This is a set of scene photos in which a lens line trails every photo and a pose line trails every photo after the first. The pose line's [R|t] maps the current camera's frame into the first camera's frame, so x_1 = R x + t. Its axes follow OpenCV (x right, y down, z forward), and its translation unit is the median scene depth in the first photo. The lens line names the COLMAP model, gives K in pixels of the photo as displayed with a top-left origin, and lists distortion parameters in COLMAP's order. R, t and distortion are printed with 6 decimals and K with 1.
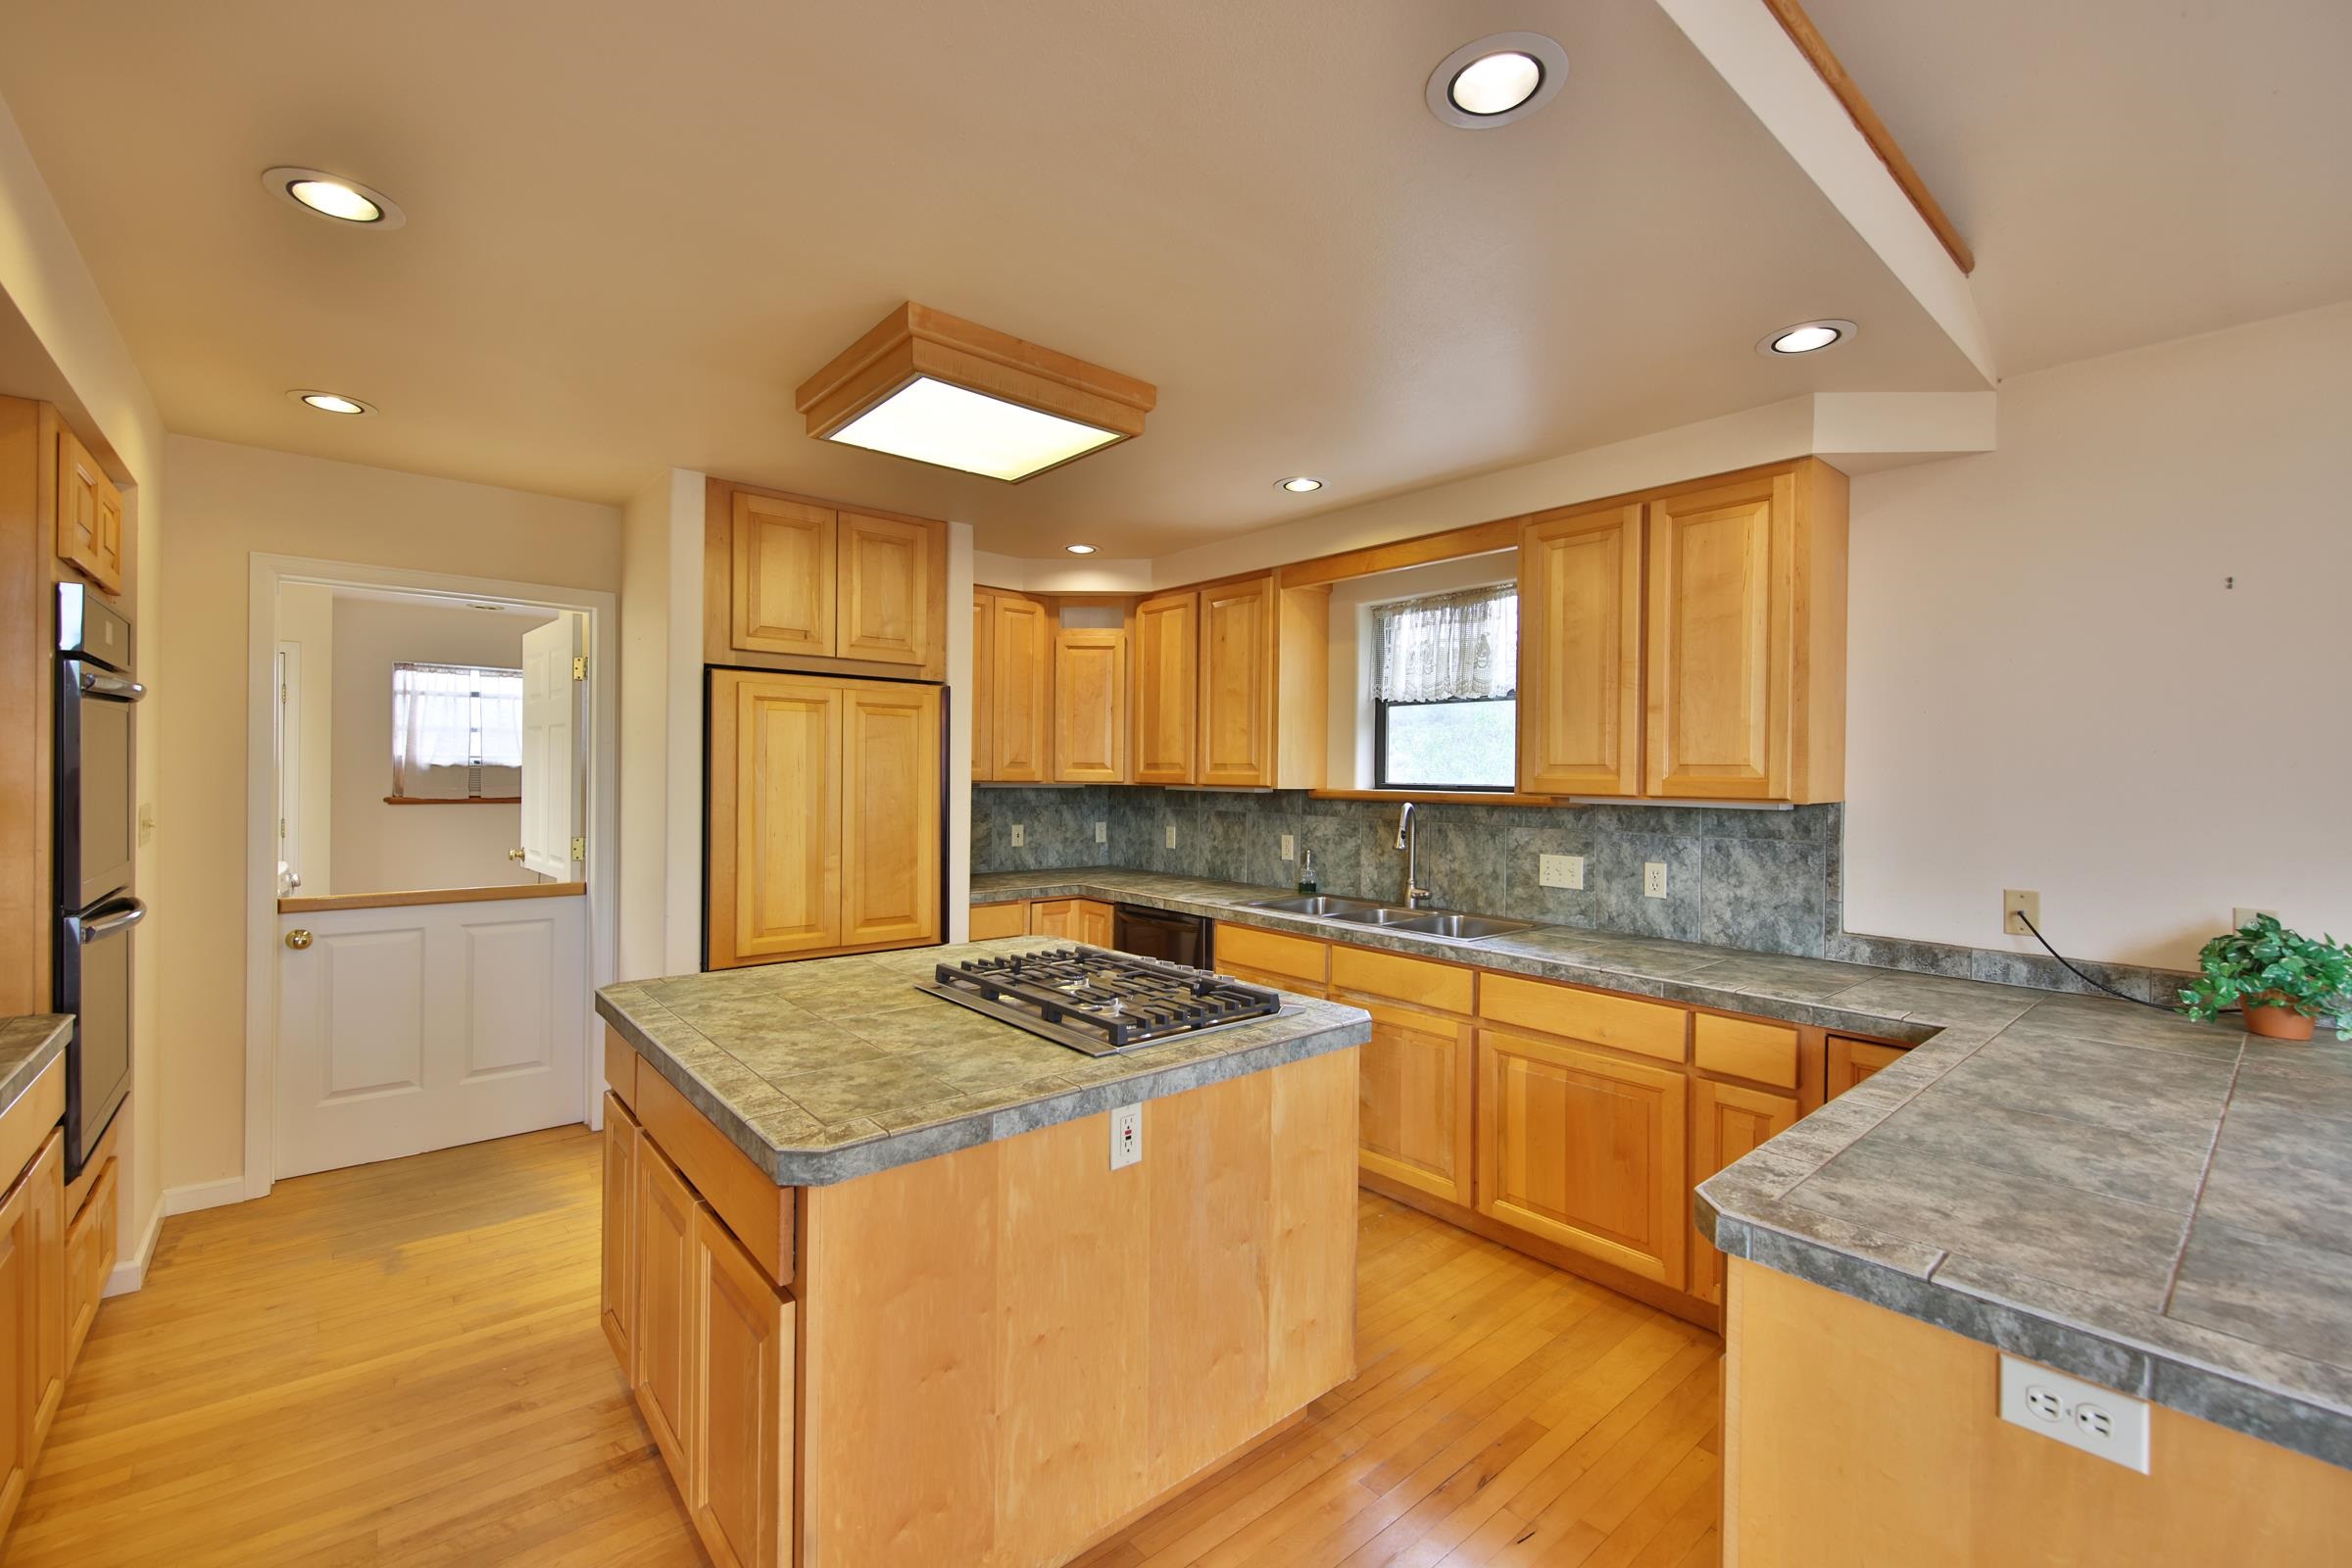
lens RADIAL K [[978.0, 0, 1183.2], [0, 978.0, 780.7], [0, 0, 1]] dist [0.018442, -0.008603]
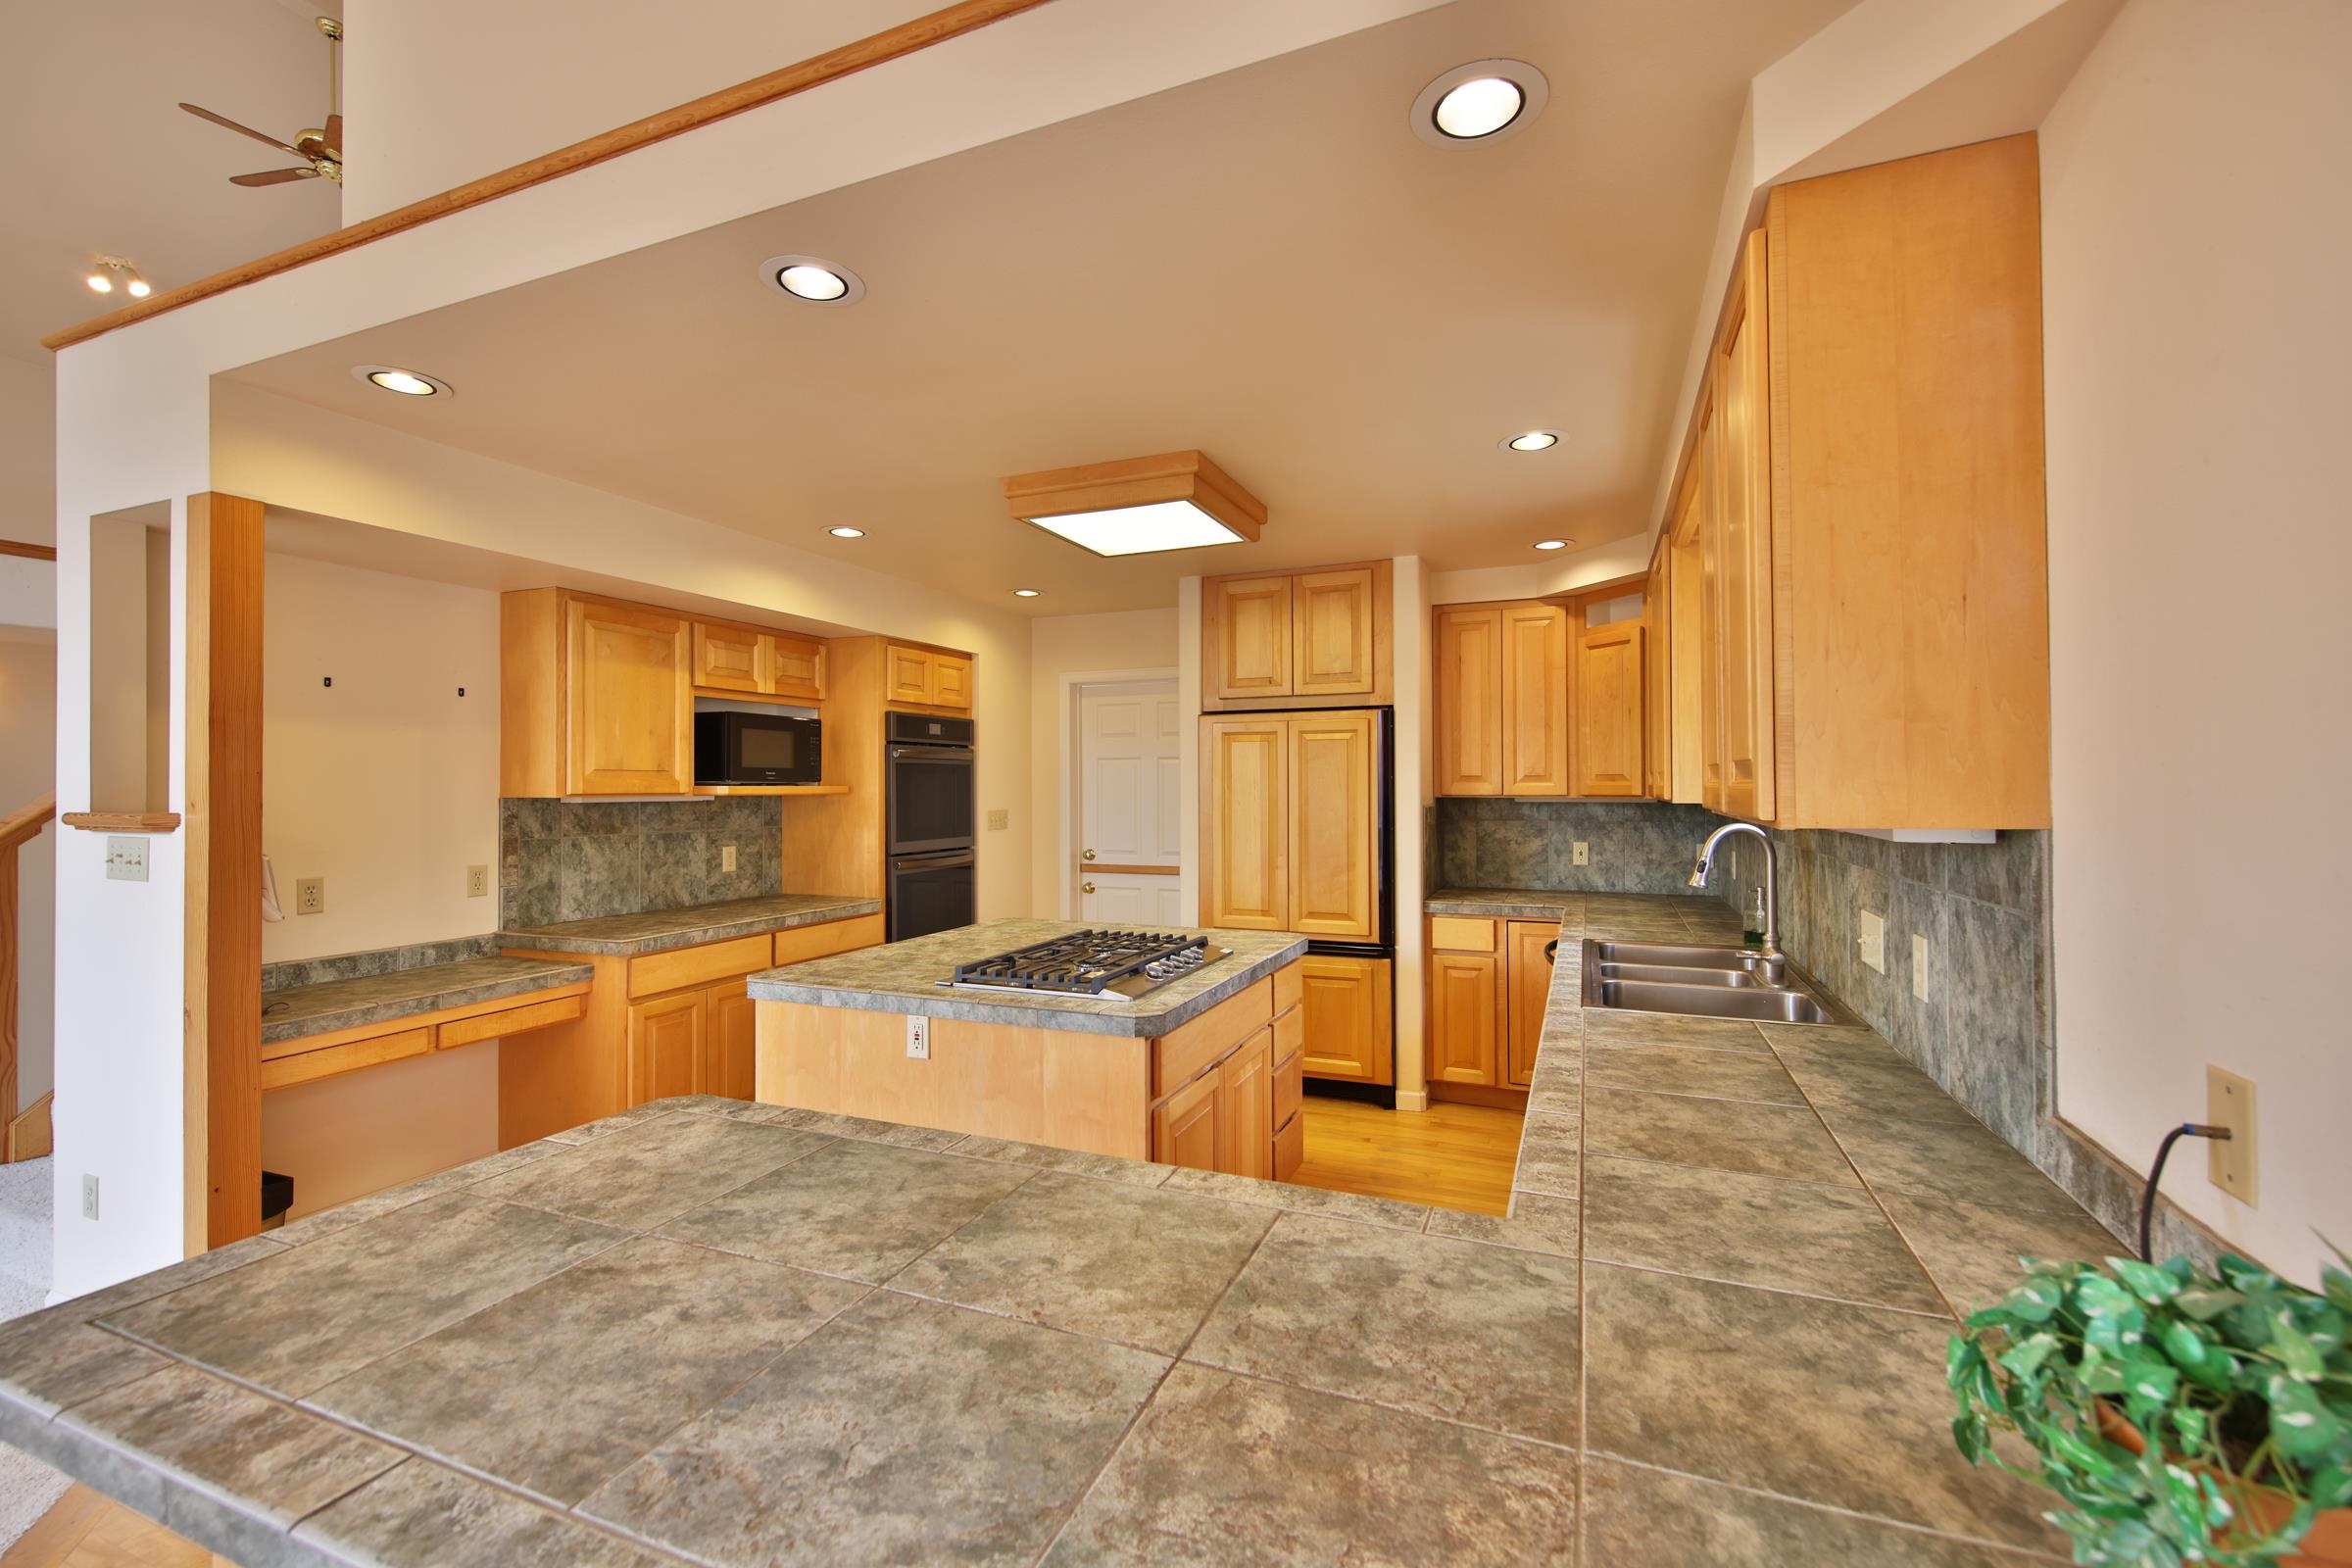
lens RADIAL K [[978.0, 0, 1183.2], [0, 978.0, 780.7], [0, 0, 1]] dist [0.018442, -0.008603]
pose [[0.450751, -0.019868, -0.892428, 0.899970], [0.004981, 0.999793, -0.019742, 0.005852], [0.892636, 0.004454, 0.450757, 0.434409]]
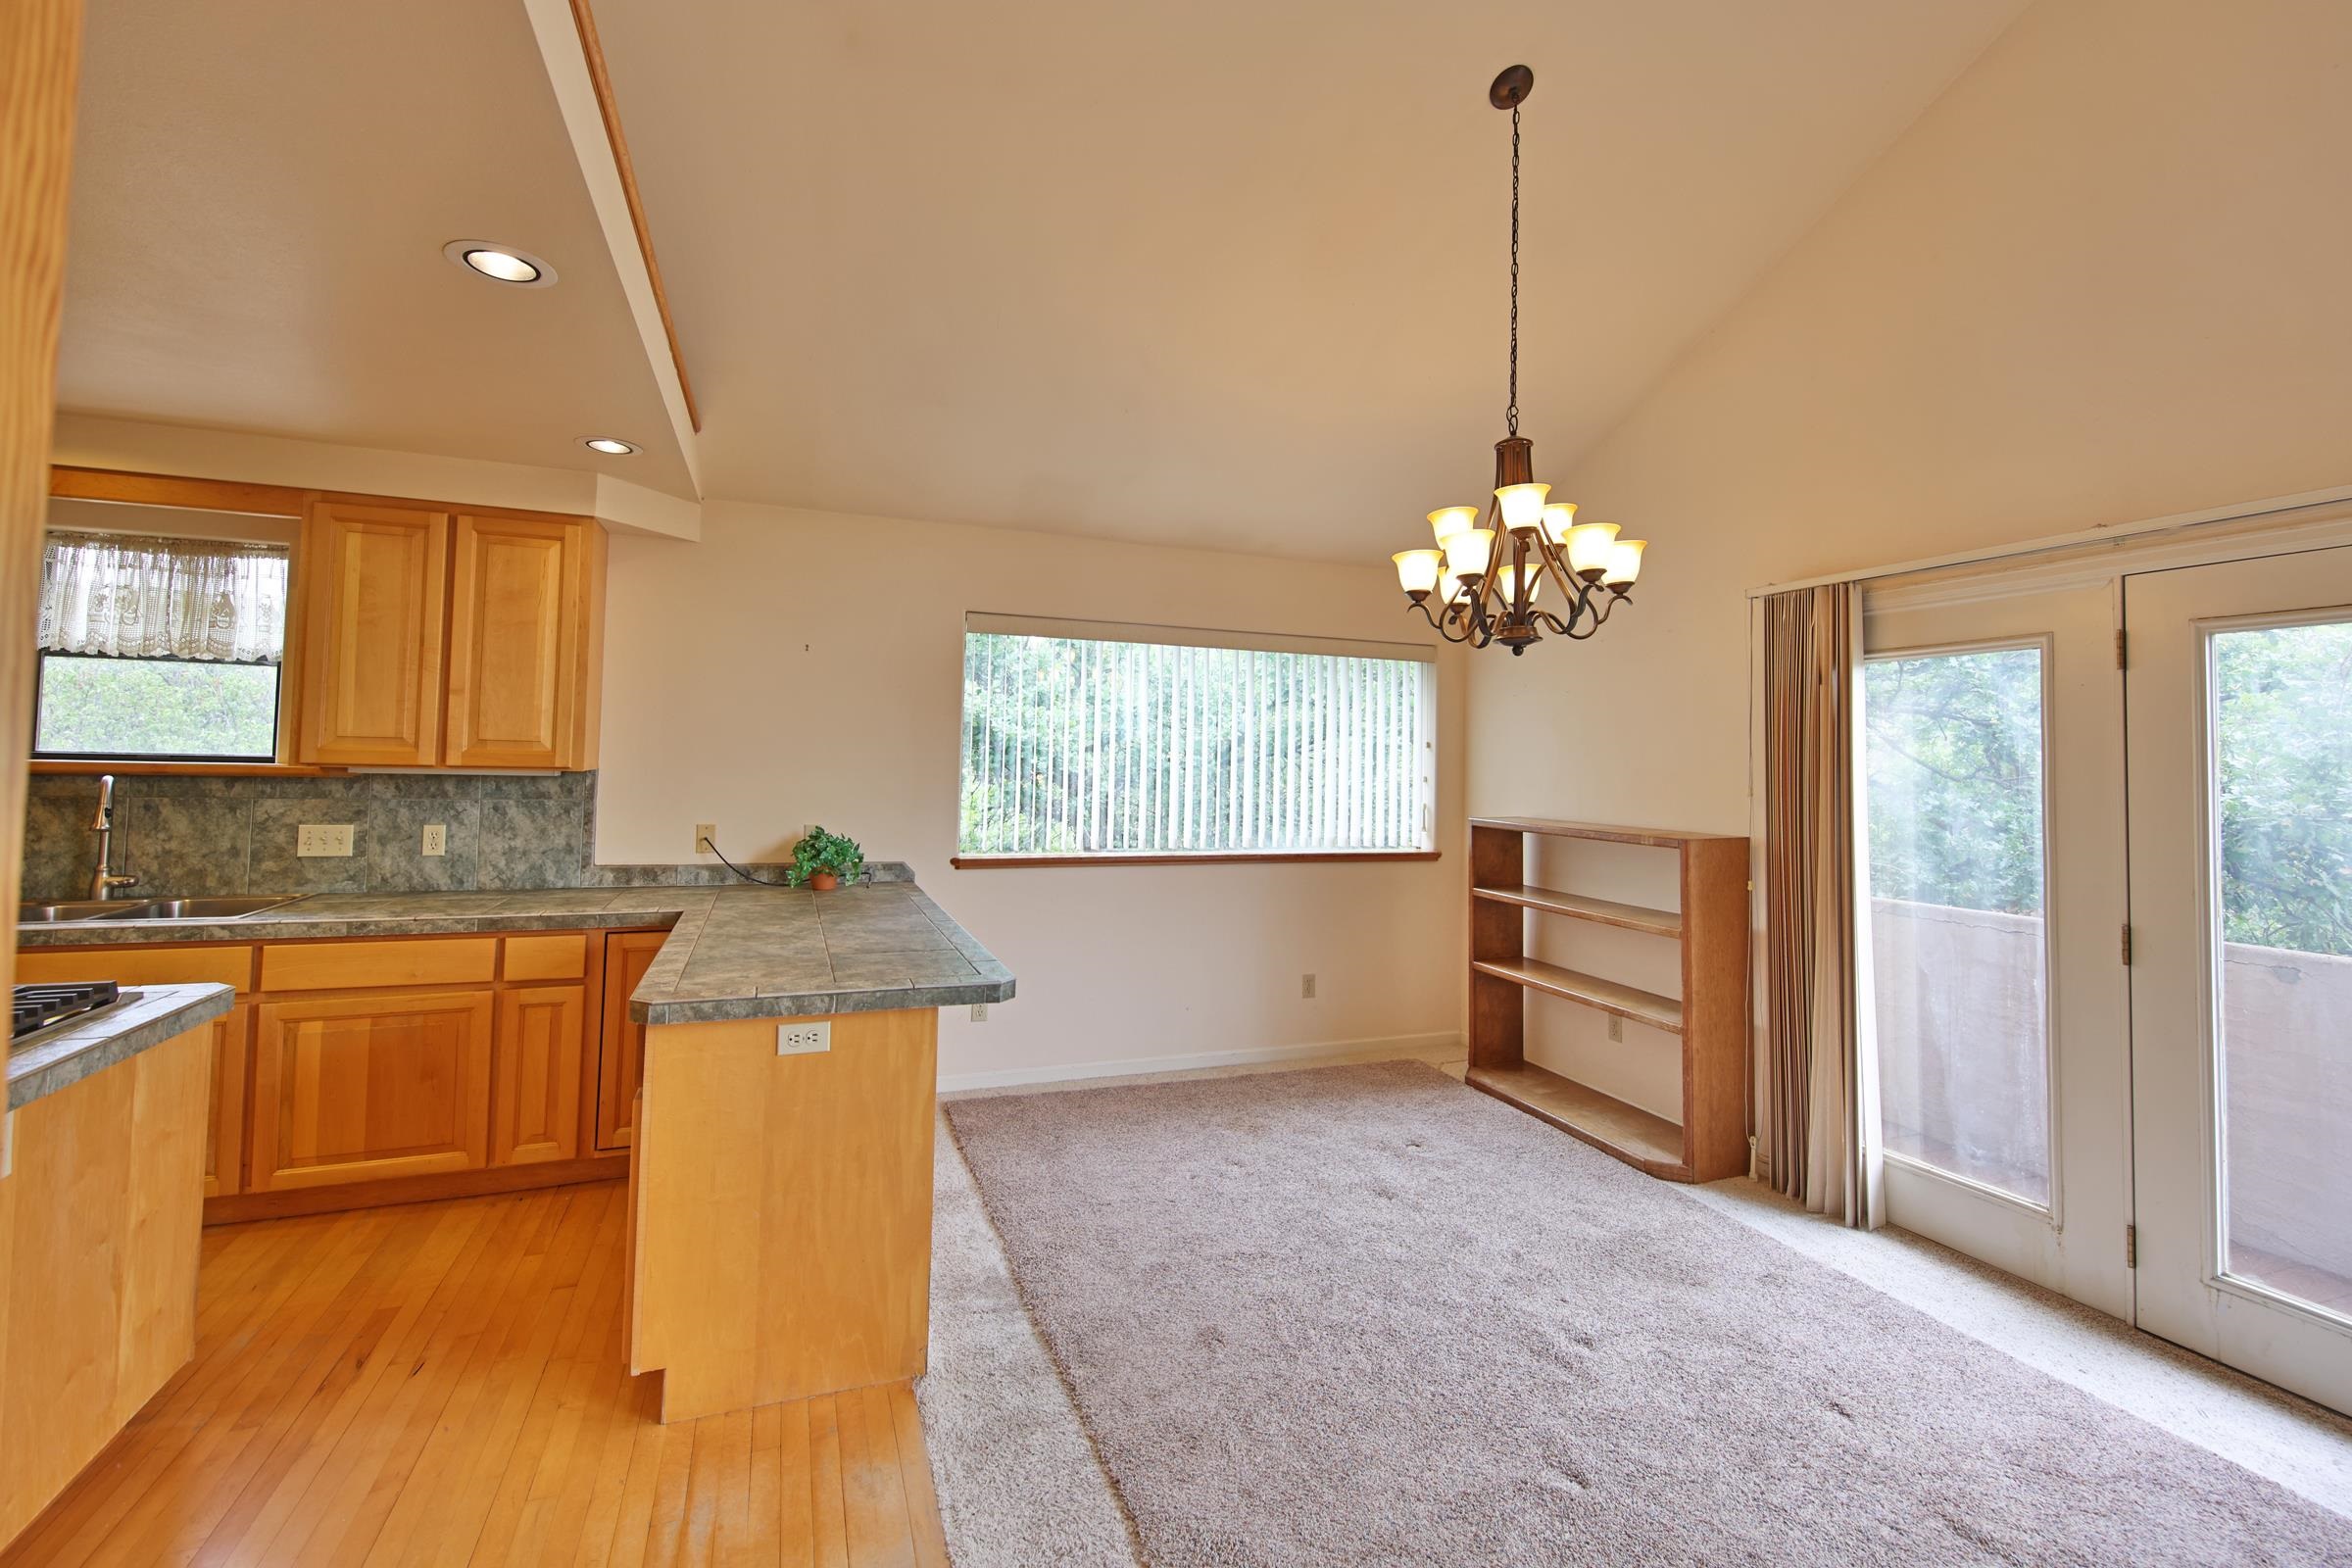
lens RADIAL K [[936.6, 0, 1174.5], [0, 936.6, 732.6], [0, 0, 1]] dist [0.000701, -0.000040]
pose [[0.316490, 0.027576, 0.948195, -0.298791], [-0.011264, 0.999616, -0.025312, -0.005138], [-0.948529, -0.002669, 0.316679, -0.162492]]
